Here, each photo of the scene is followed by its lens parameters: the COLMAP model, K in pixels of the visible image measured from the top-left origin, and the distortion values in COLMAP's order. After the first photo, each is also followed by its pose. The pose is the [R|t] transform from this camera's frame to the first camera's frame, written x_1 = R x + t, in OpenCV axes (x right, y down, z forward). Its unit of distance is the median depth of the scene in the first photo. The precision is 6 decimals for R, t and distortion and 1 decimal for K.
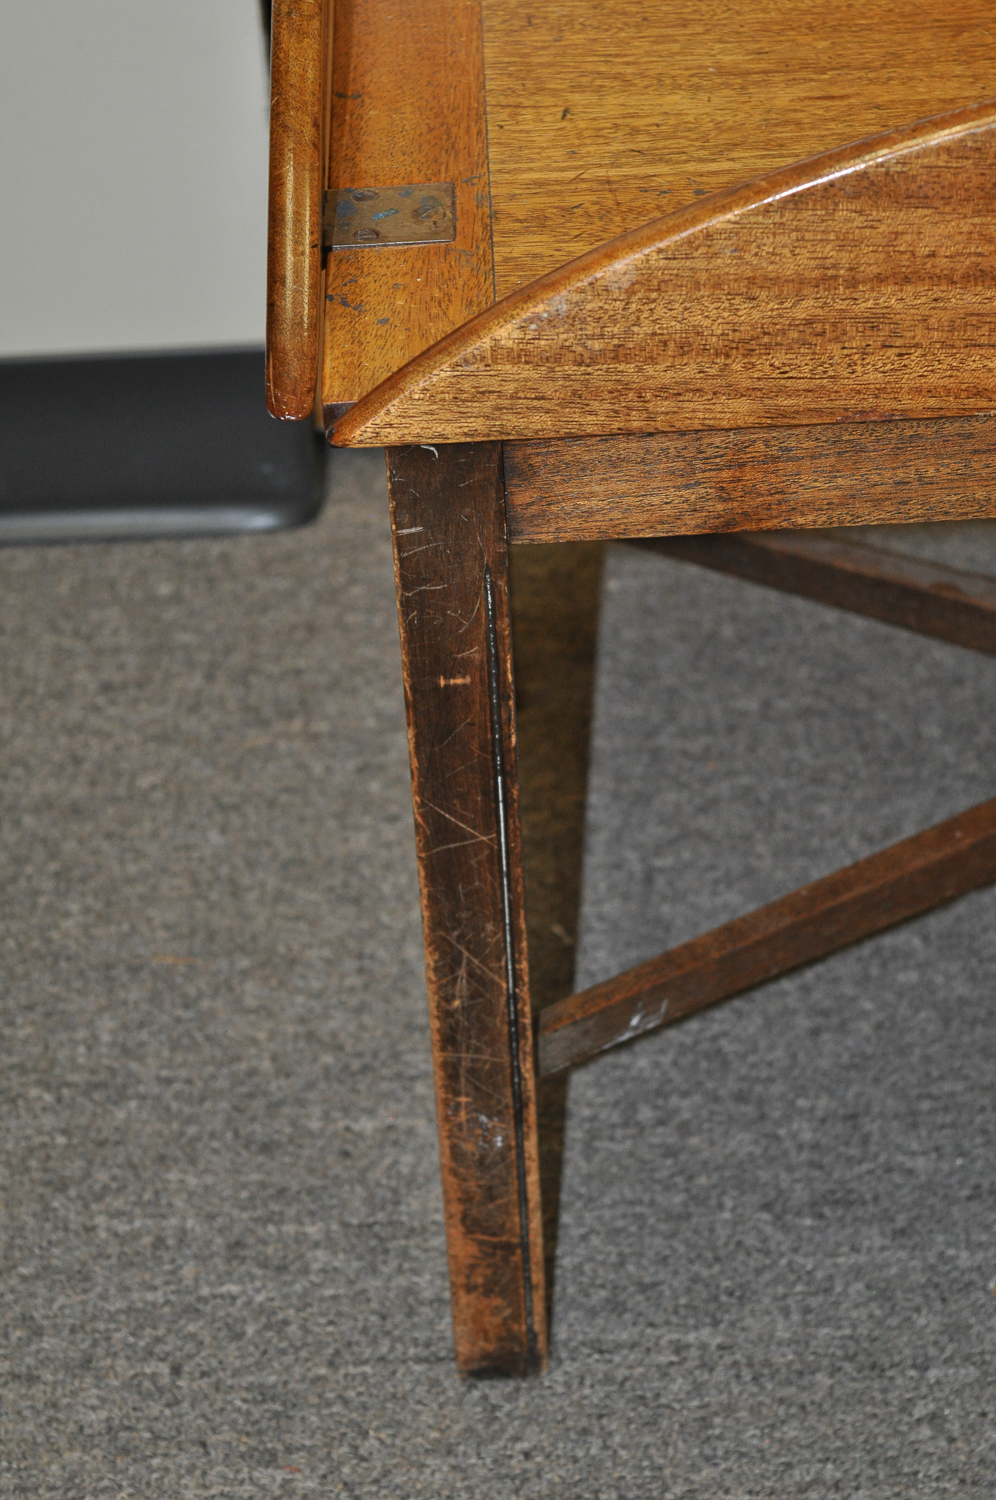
lens RADIAL K [[3332.0, 0, 509.6], [0, 3332.0, 753.2], [0, 0, 1]] dist [0.062903, 0.000000]
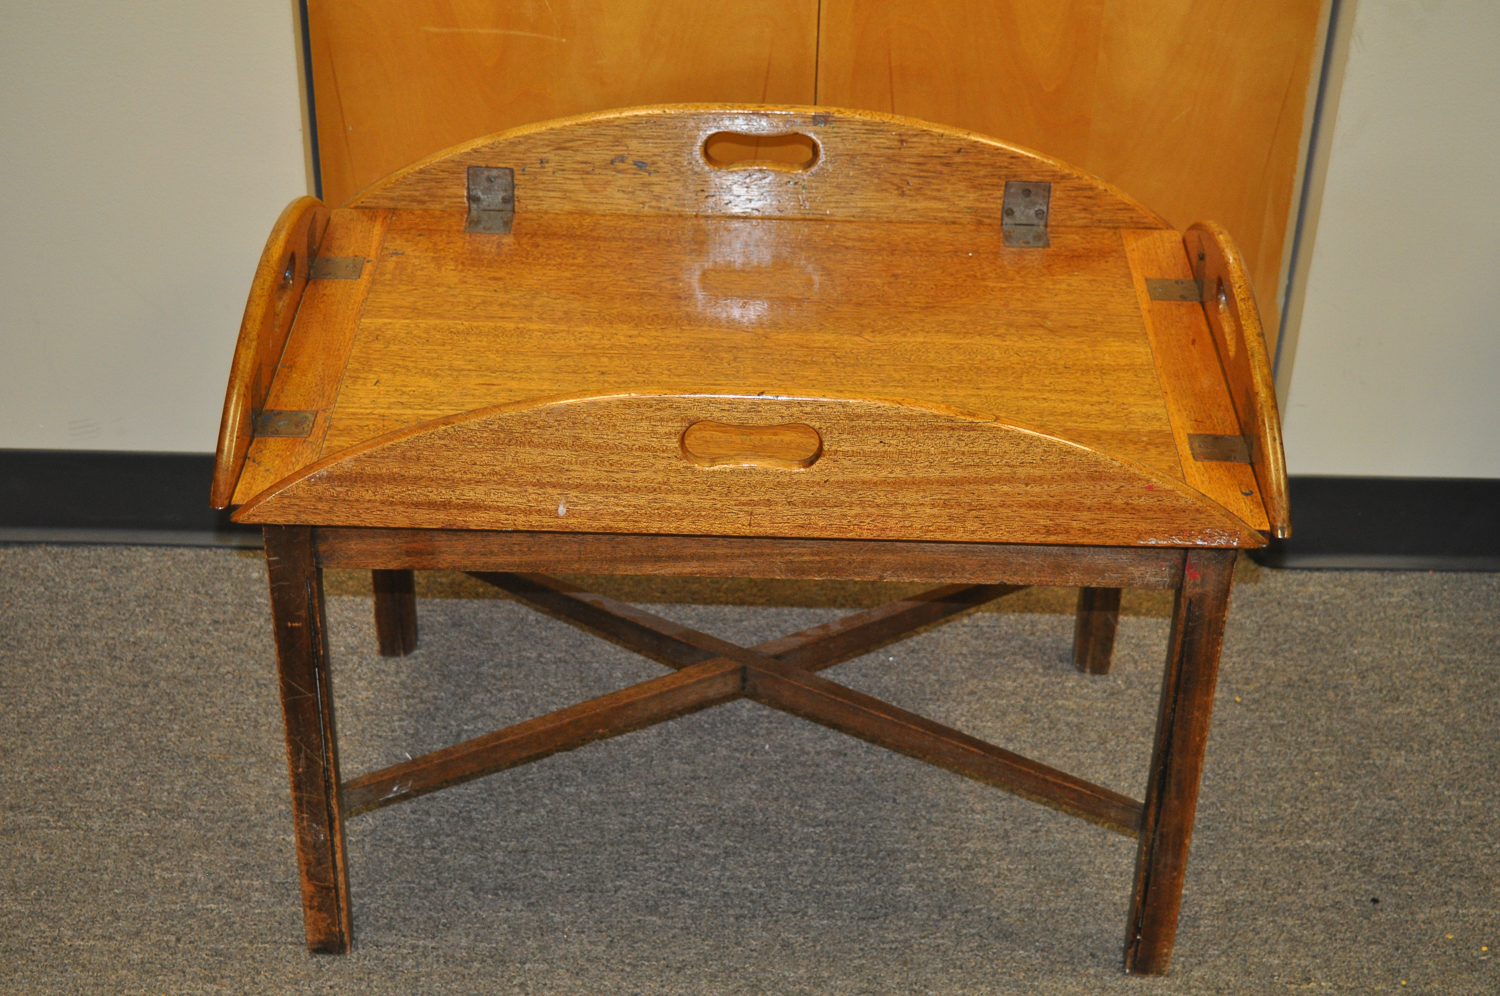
lens RADIAL K [[2409.2, 0, 776.2], [0, 2409.2, 510.8], [0, 0, 1]] dist [-0.014939, 0.000000]
pose [[0.996952, 0.076920, 0.013064, 0.242070], [-0.075556, 0.993574, -0.084269, 0.012981], [-0.019462, 0.083025, 0.996357, -0.568305]]
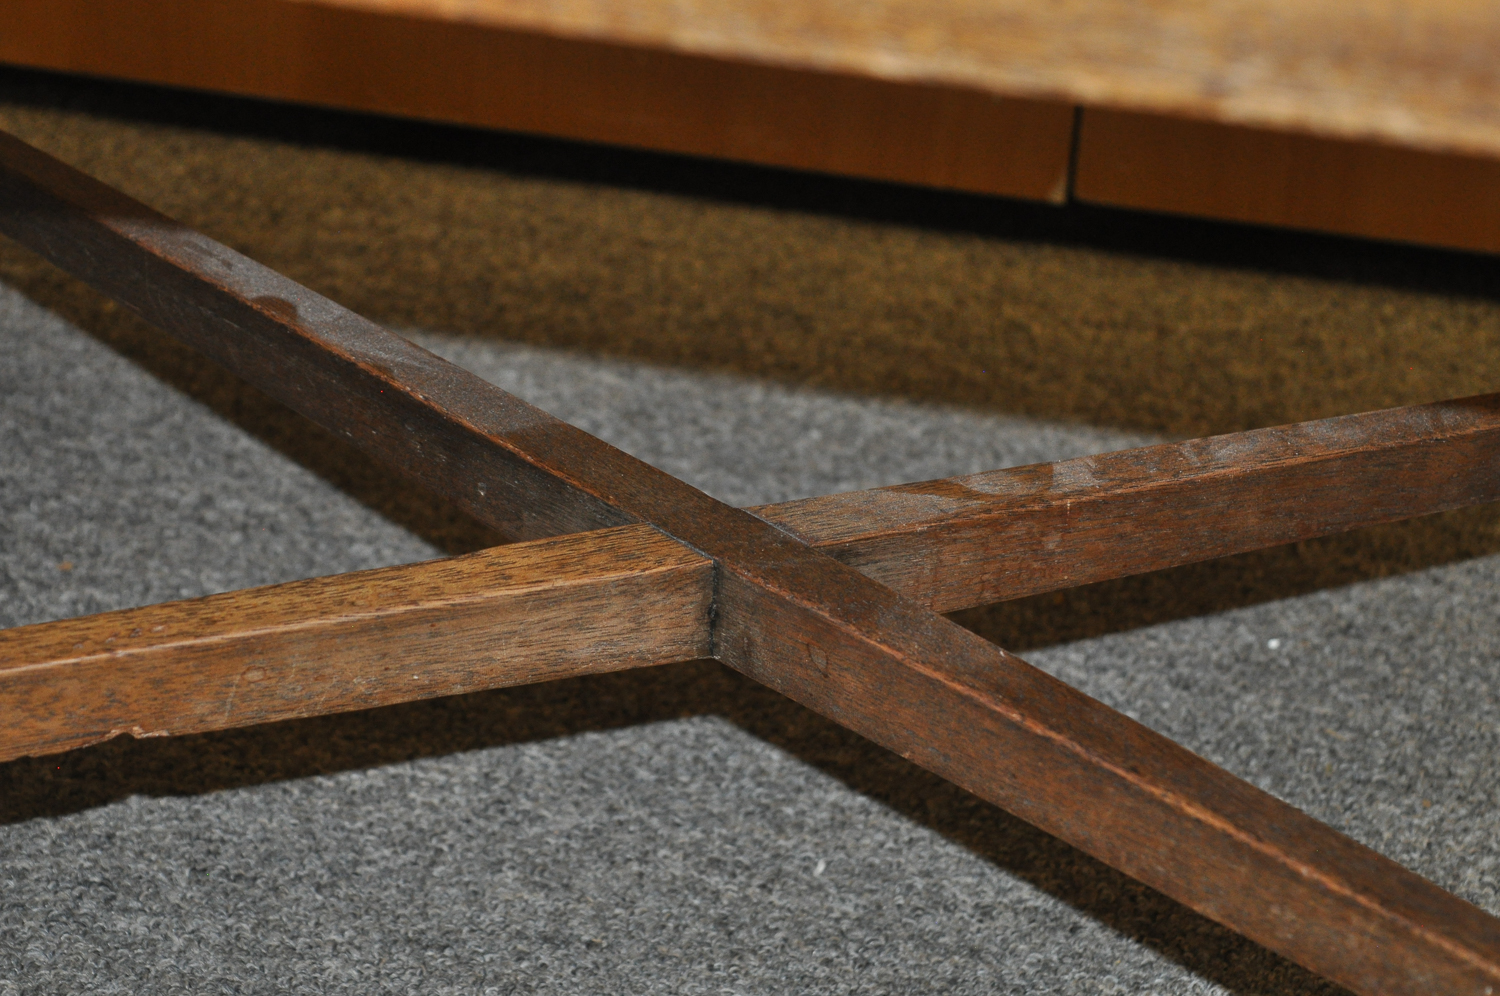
lens RADIAL K [[3332.0, 0, 754.5], [0, 3332.0, 499.5], [0, 0, 1]] dist [0.062903, 0.000000]
pose [[0.974245, 0.193955, -0.115015, 0.325197], [-0.202425, 0.976996, -0.067110, 0.009458], [0.099353, 0.088664, 0.991094, 0.444019]]
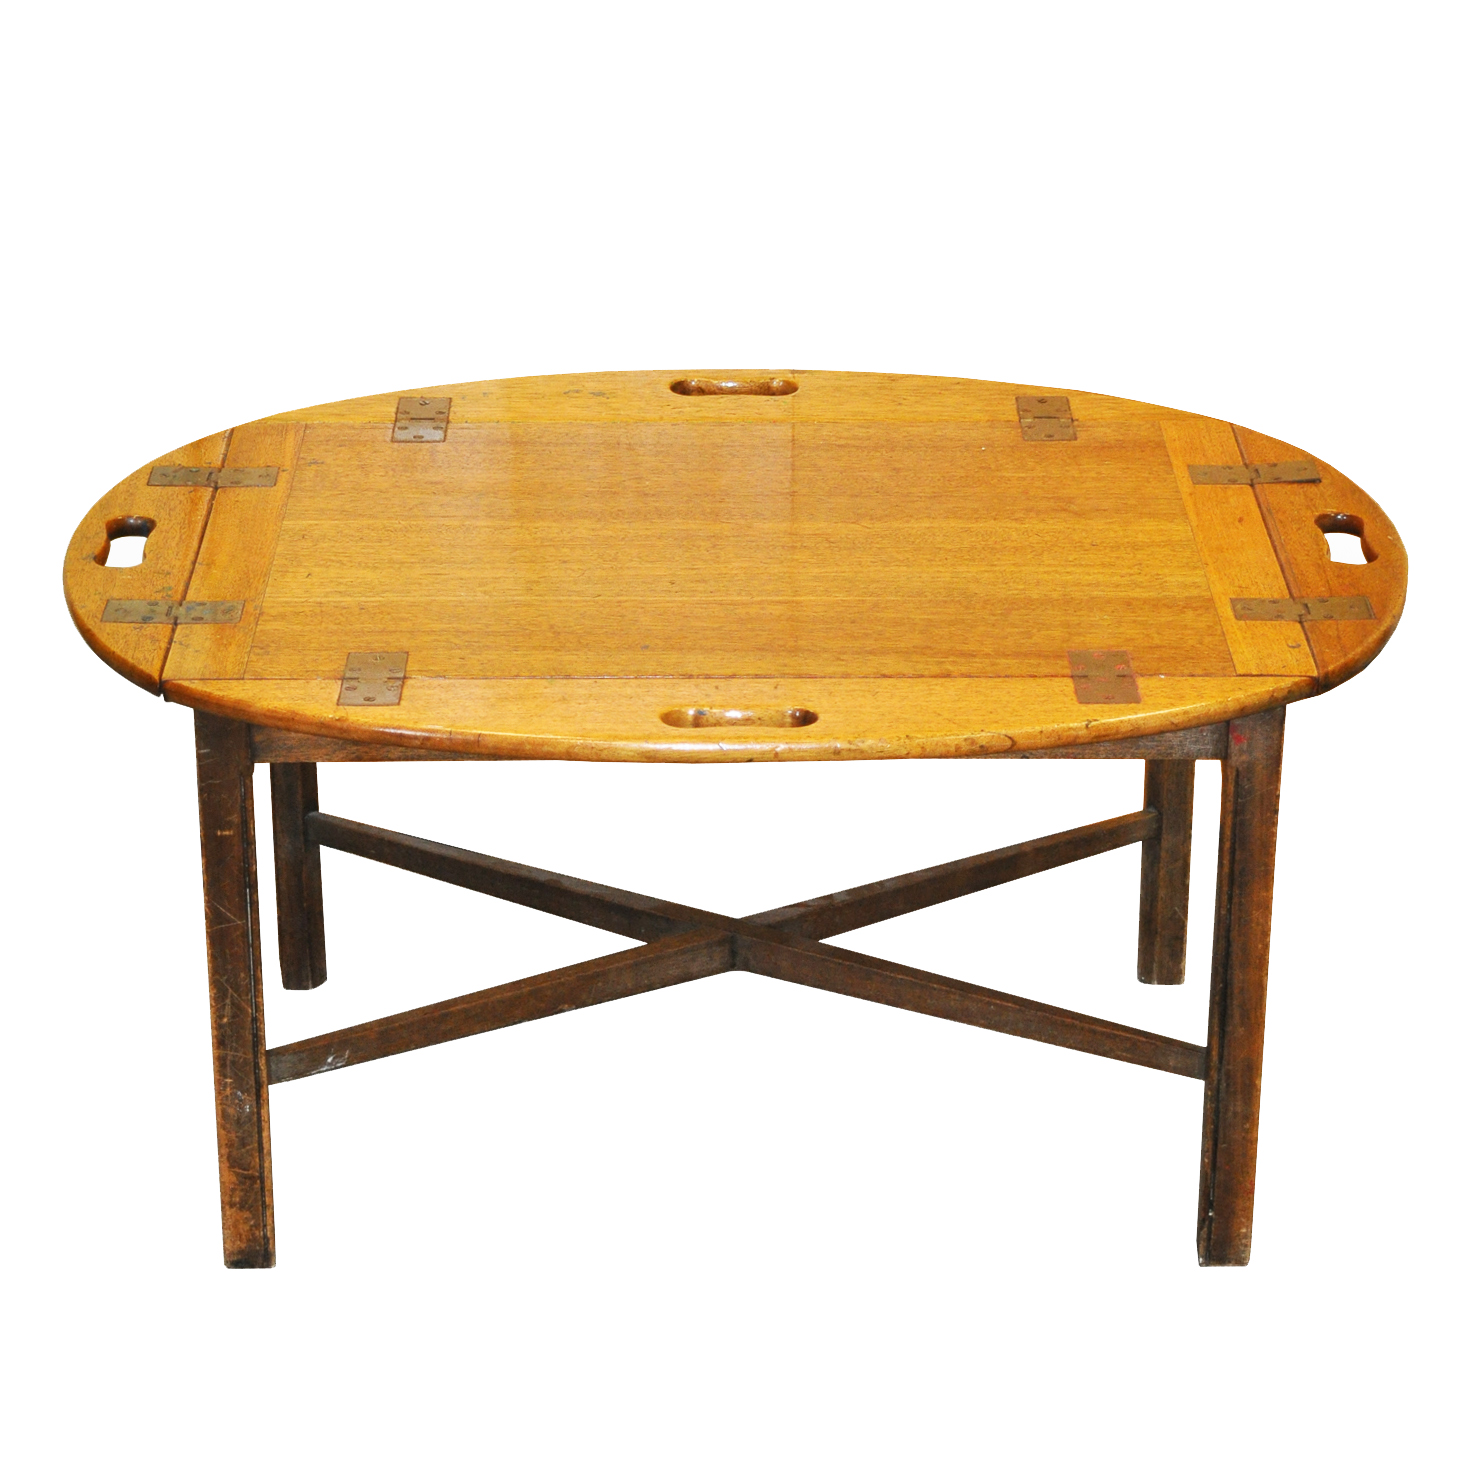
lens RADIAL K [[4066.5, 0, 738.9], [0, 4066.5, 733.0], [0, 0, 1]] dist [0.020119, 0.000000]
pose [[0.998831, 0.048294, 0.001882, 0.243046], [-0.046474, 0.970420, -0.236907, 0.414263], [-0.013268, 0.236542, 0.971531, -1.203963]]
